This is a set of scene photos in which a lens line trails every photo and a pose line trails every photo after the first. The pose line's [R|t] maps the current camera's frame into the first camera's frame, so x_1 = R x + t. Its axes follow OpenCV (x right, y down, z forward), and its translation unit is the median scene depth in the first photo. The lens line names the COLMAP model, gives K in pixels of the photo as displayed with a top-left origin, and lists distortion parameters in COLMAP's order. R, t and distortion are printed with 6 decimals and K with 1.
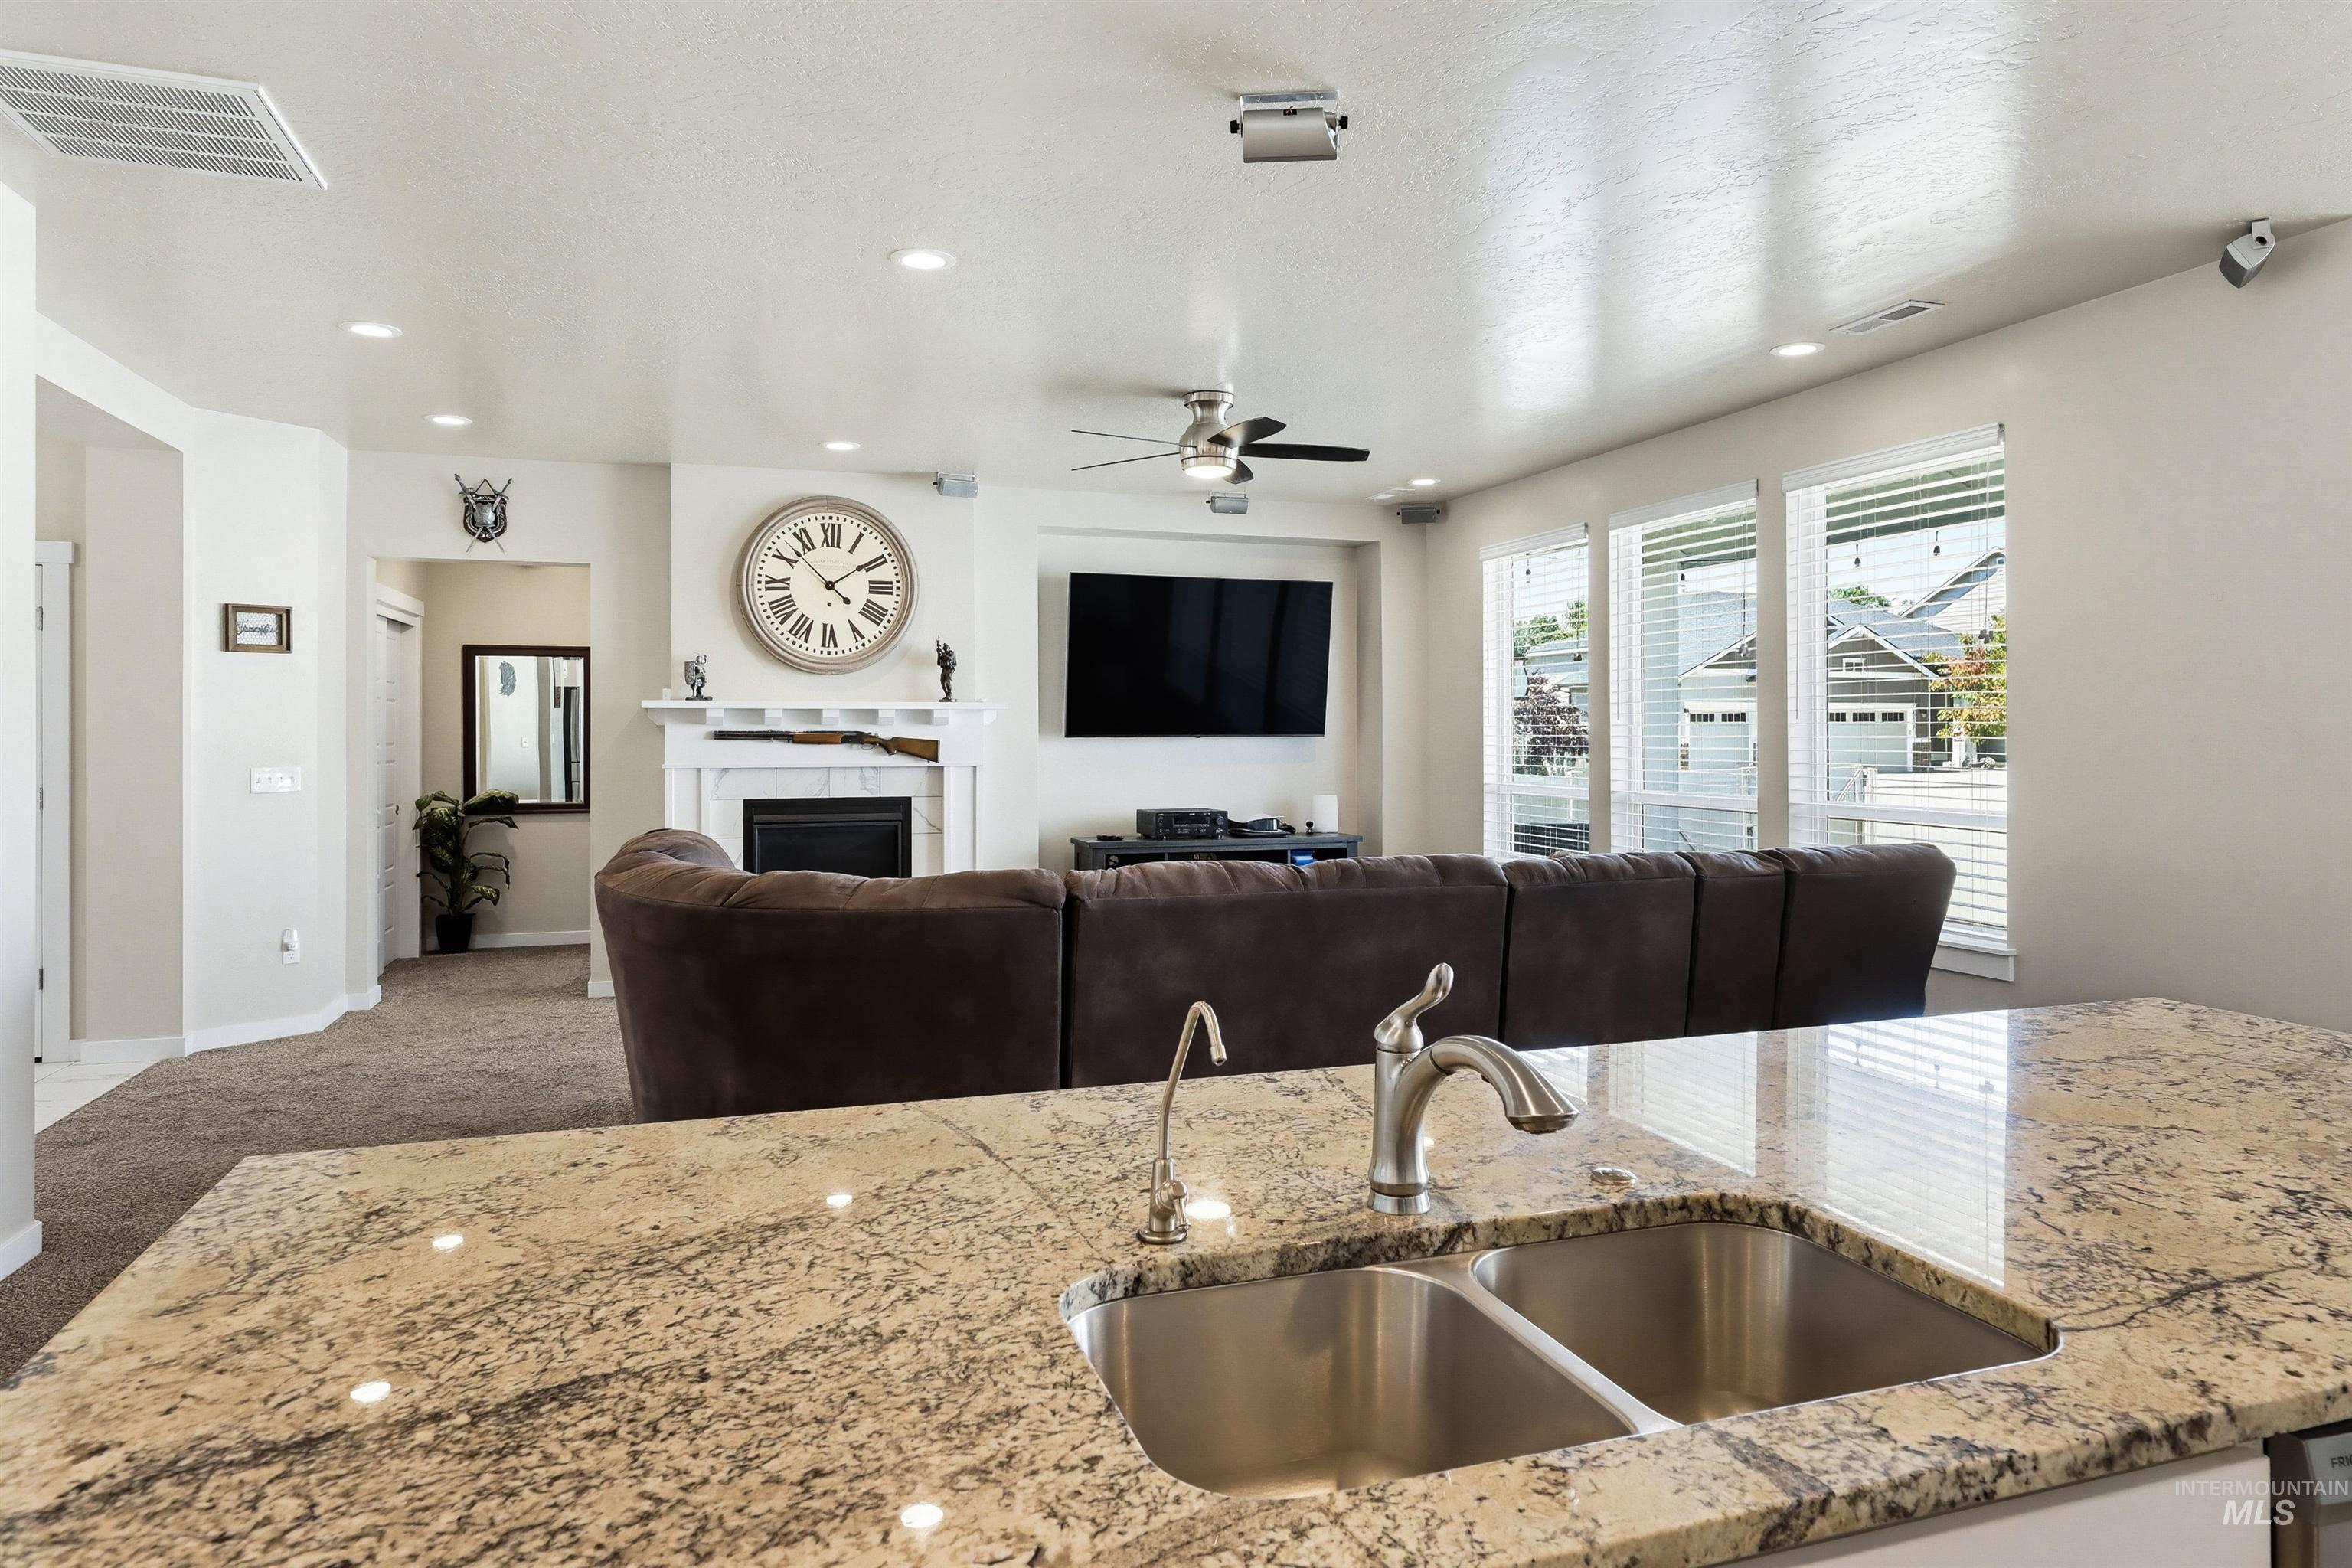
lens RADIAL K [[1413.6, 0, 1192.5], [0, 1413.6, 731.6], [0, 0, 1]] dist [0.001306, 0.000224]
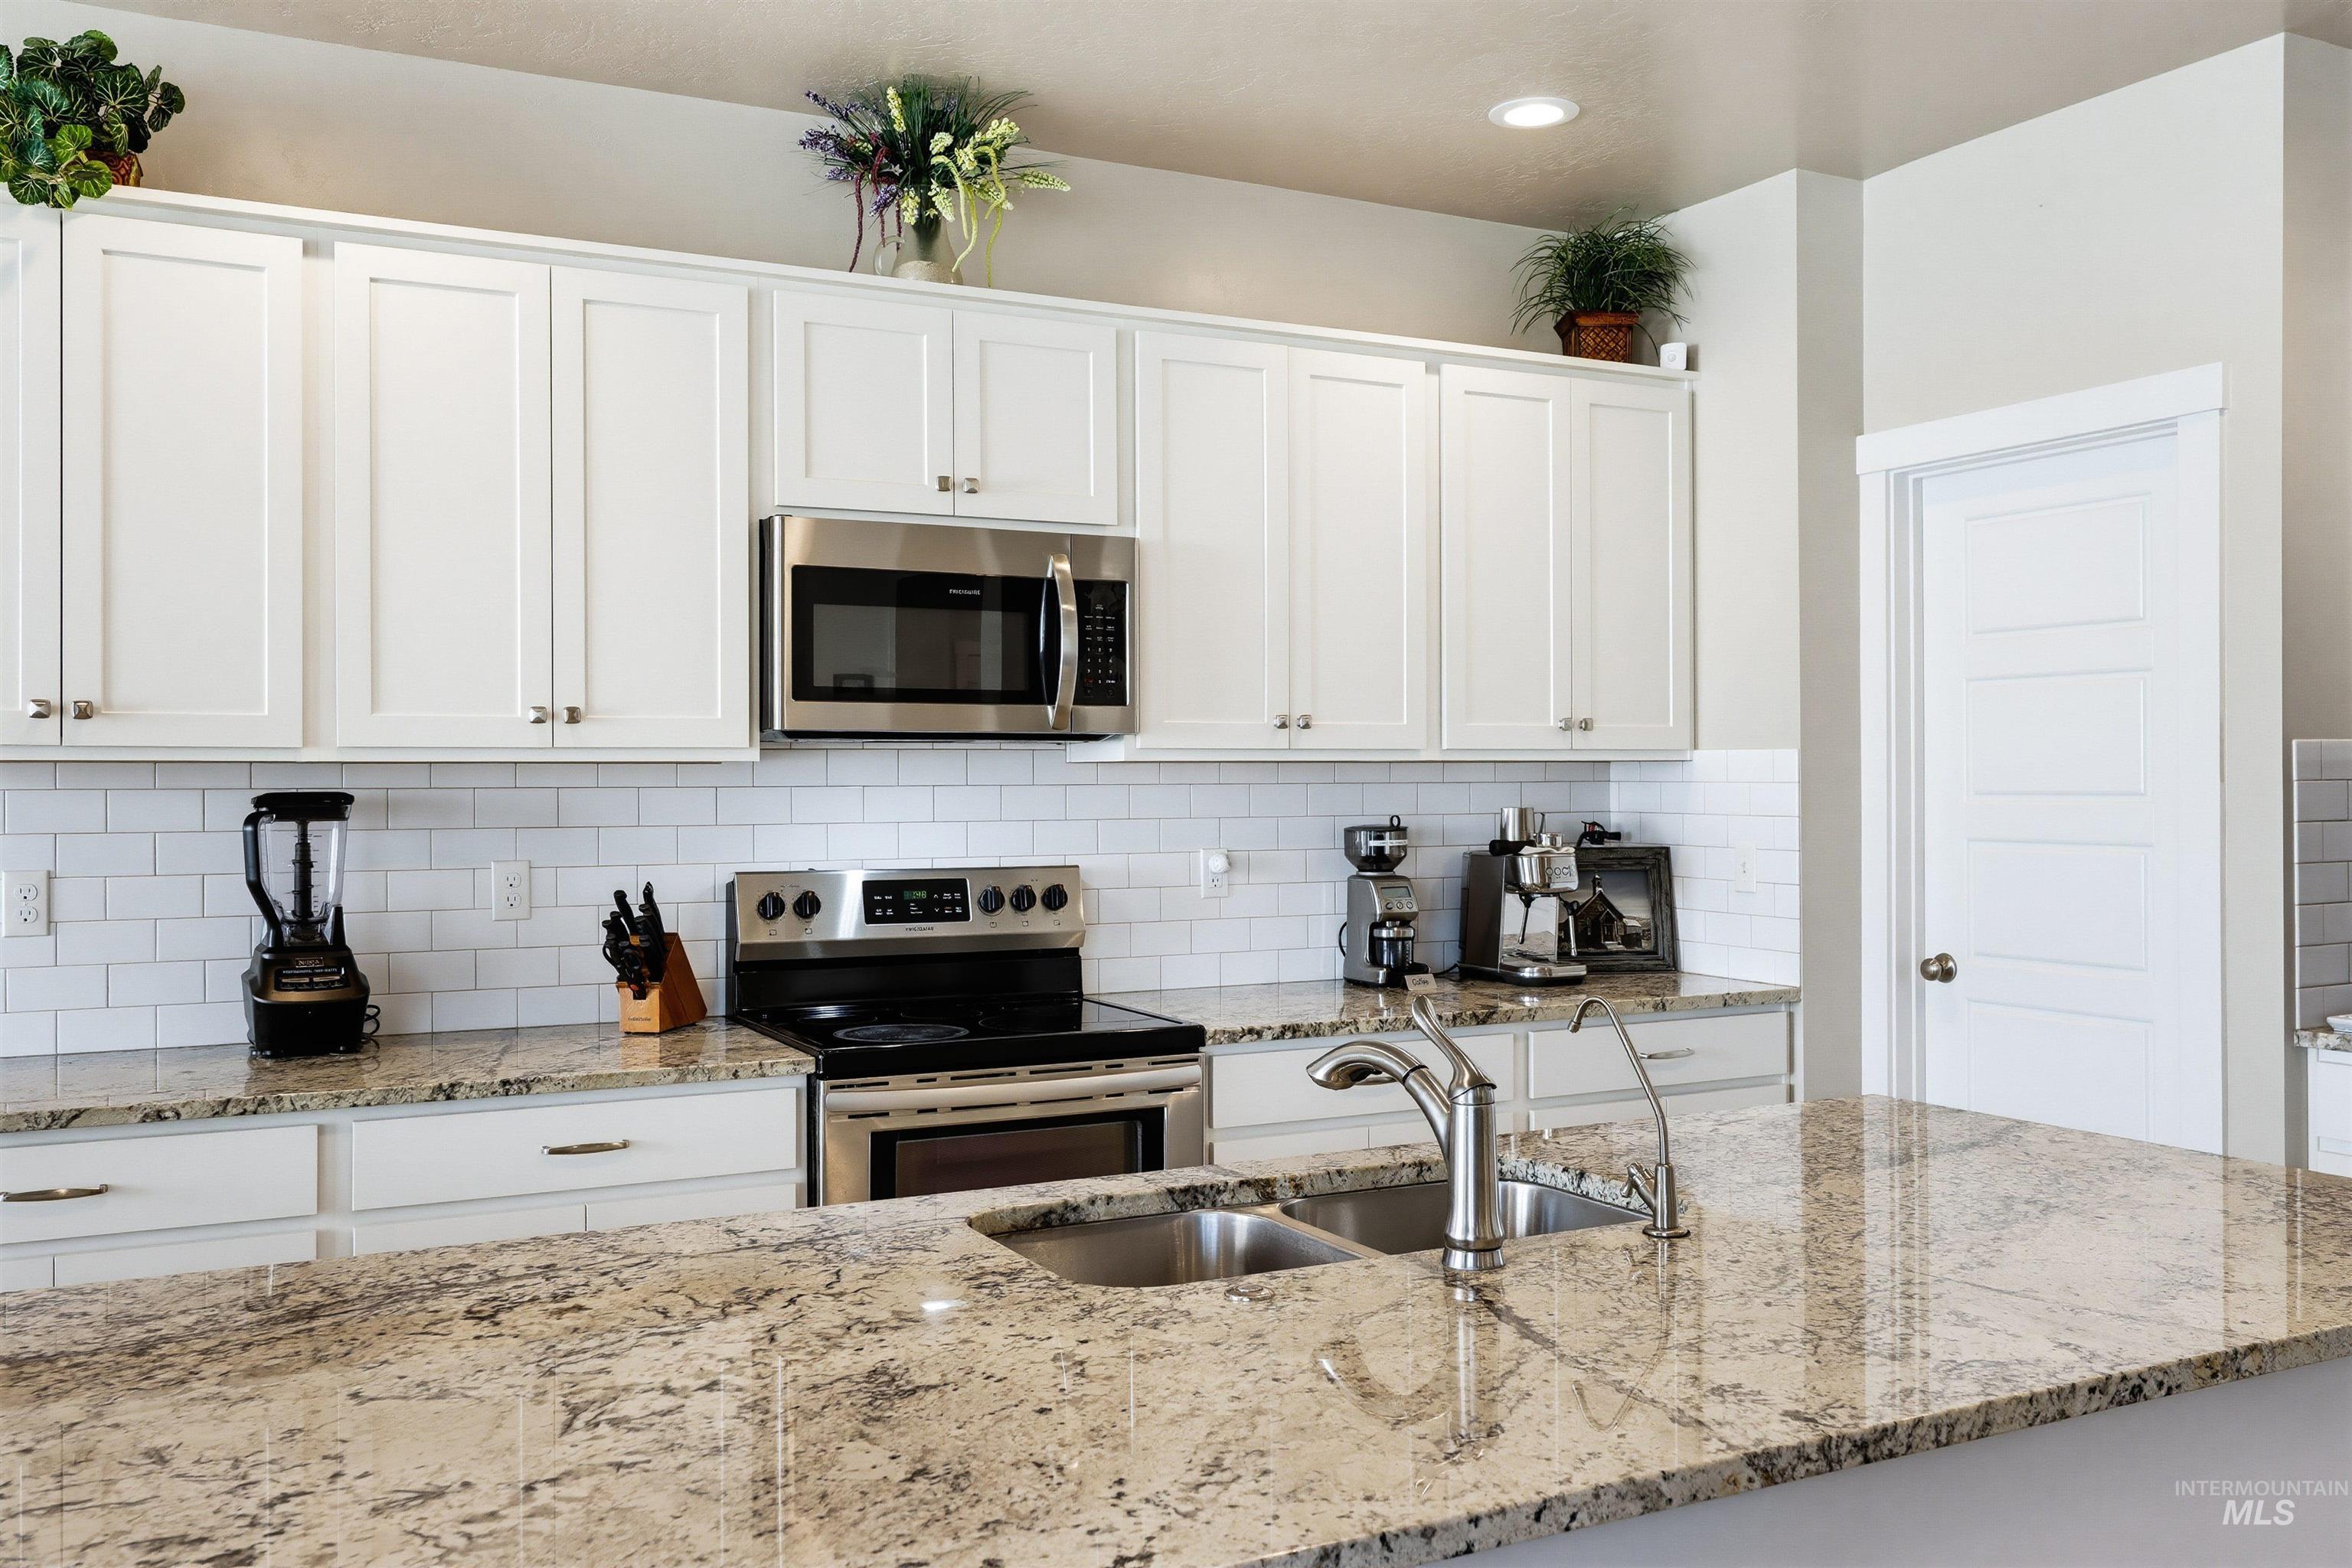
lens RADIAL K [[1960.4, 0, 1176.0], [0, 1960.4, 784.0], [0, 0, 1]] dist [-0.000501, -0.001331]
pose [[-0.989265, 0.005252, -0.146037, 0.104211], [0.004826, 0.999983, 0.003276, -0.000748], [0.146052, 0.002536, -0.989274, 0.441659]]
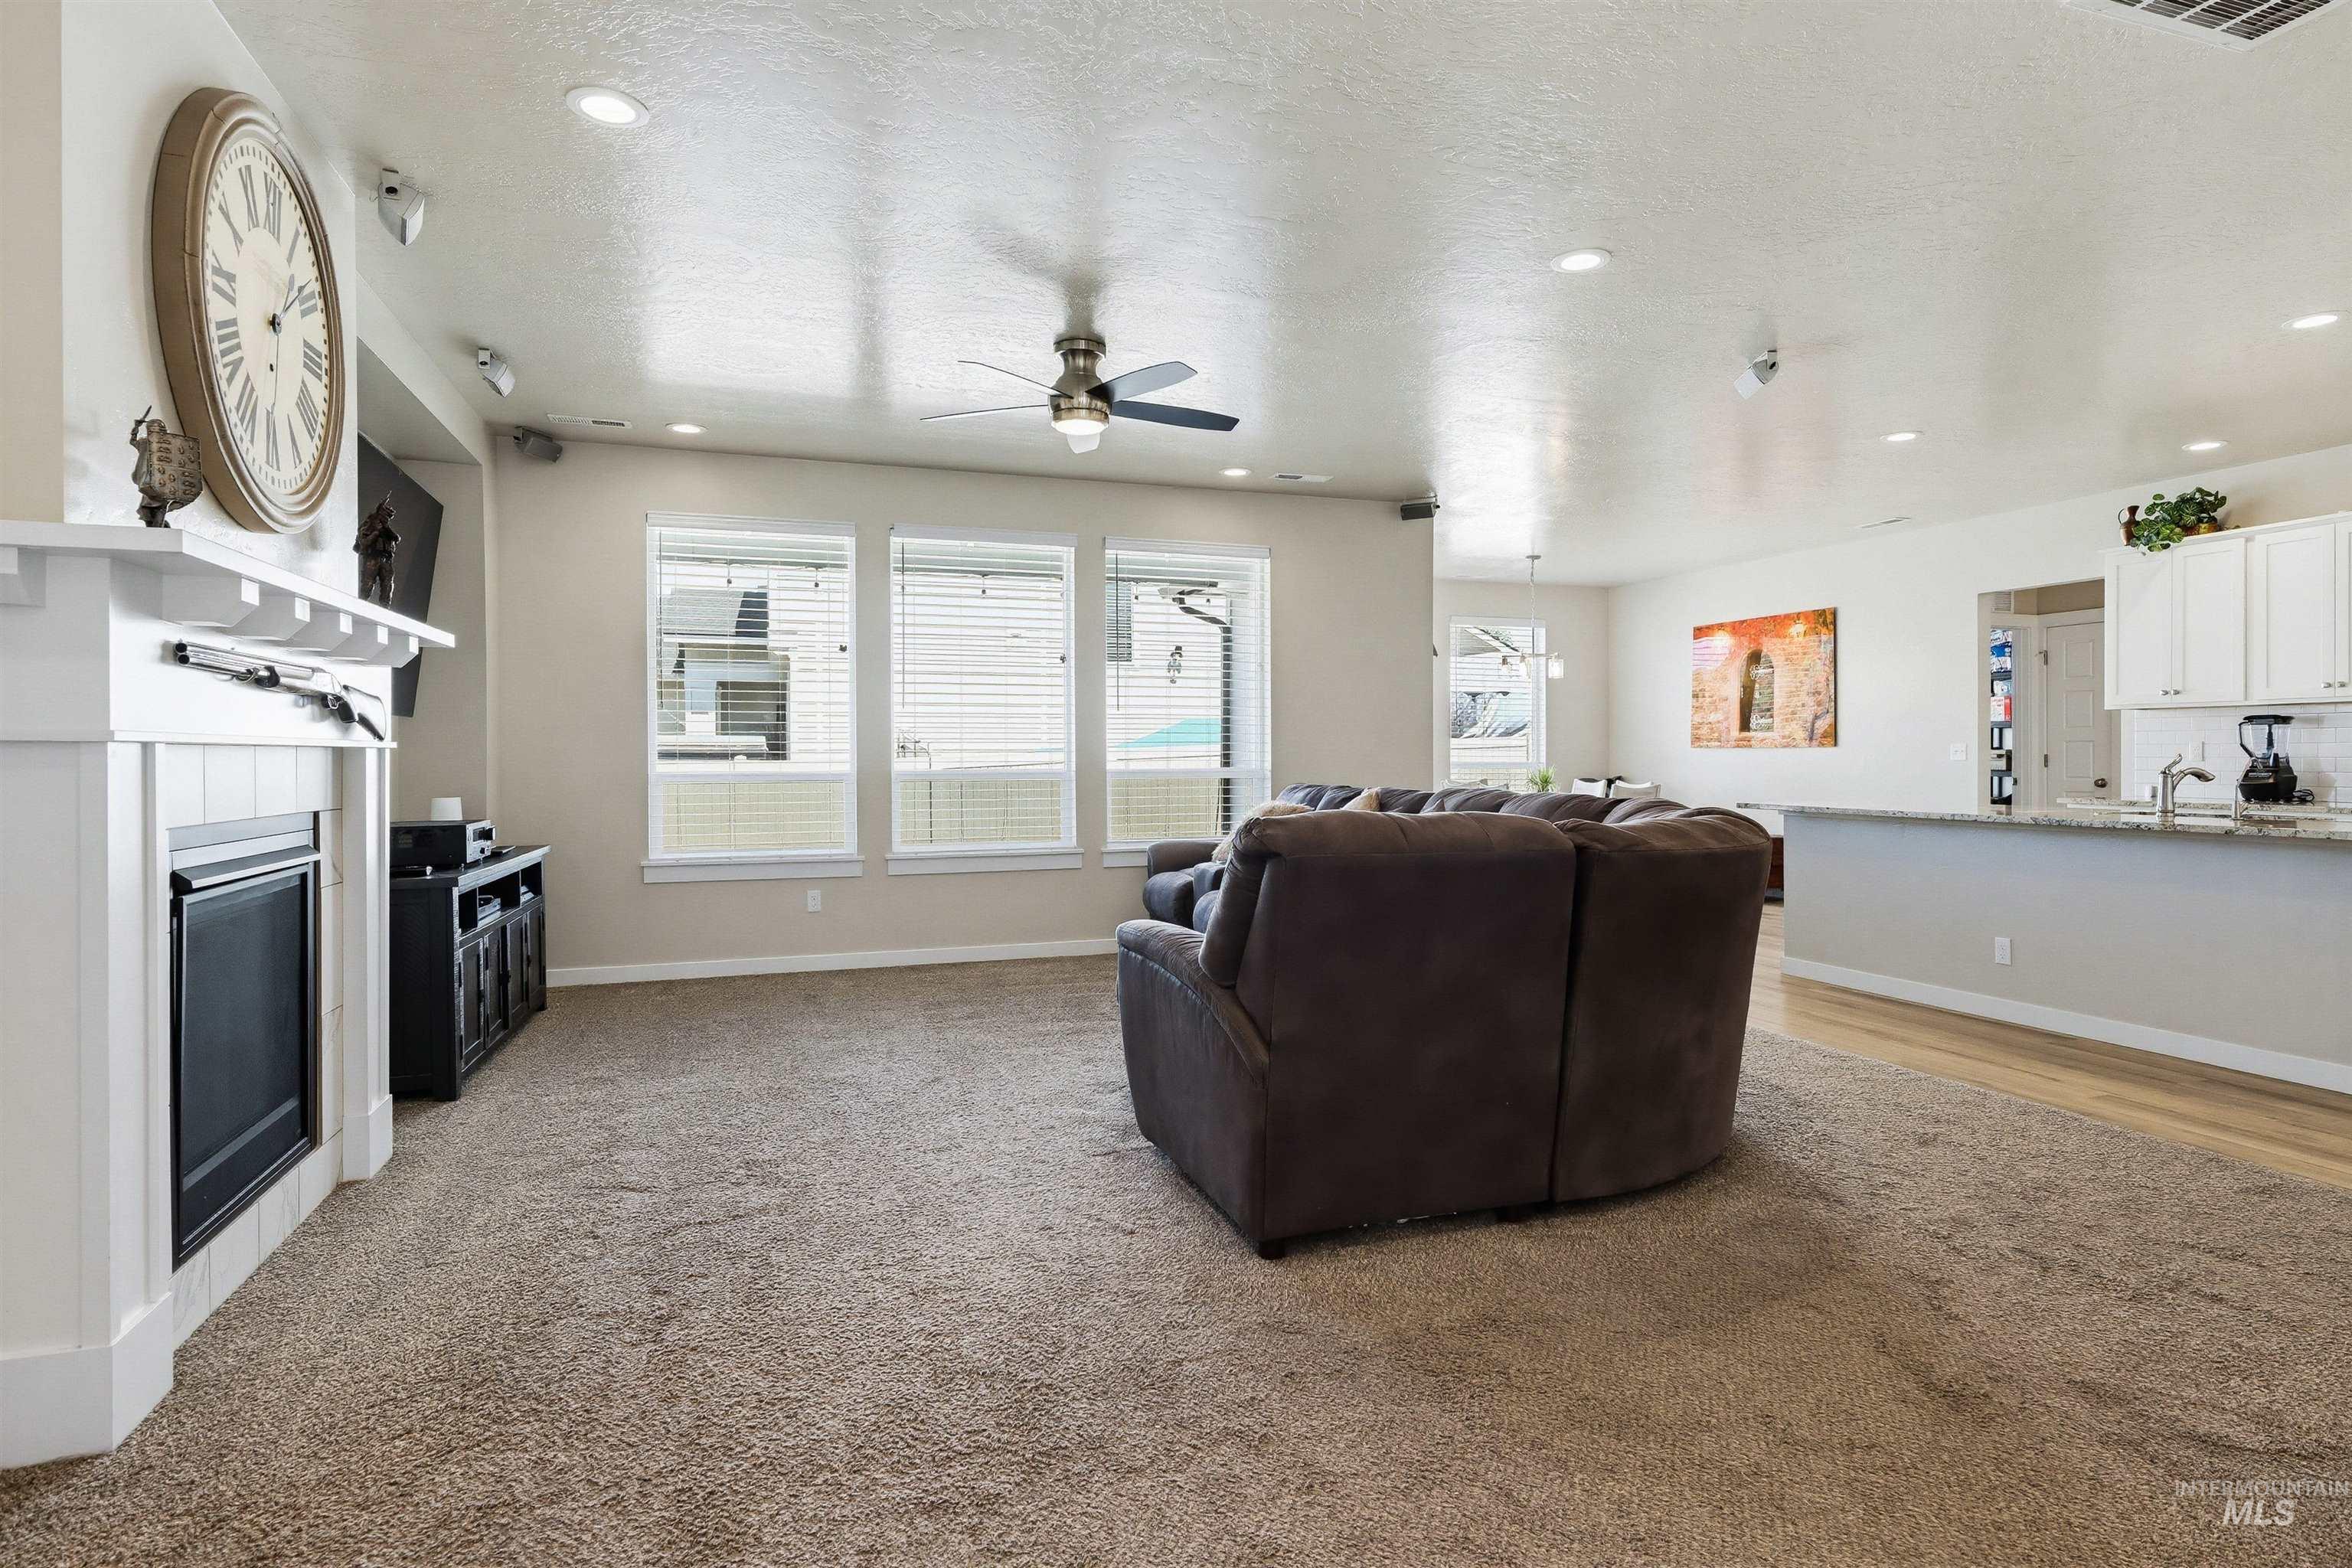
lens RADIAL K [[1235.8, 0, 1204.5], [0, 1235.8, 762.3], [0, 0, 1]] dist [0.005027, -0.000541]
pose [[-0.012841, -0.003149, 0.999913, -0.639485], [0.003128, 0.999990, 0.003190, 0.030425], [-0.999913, 0.003168, -0.012831, 0.722724]]
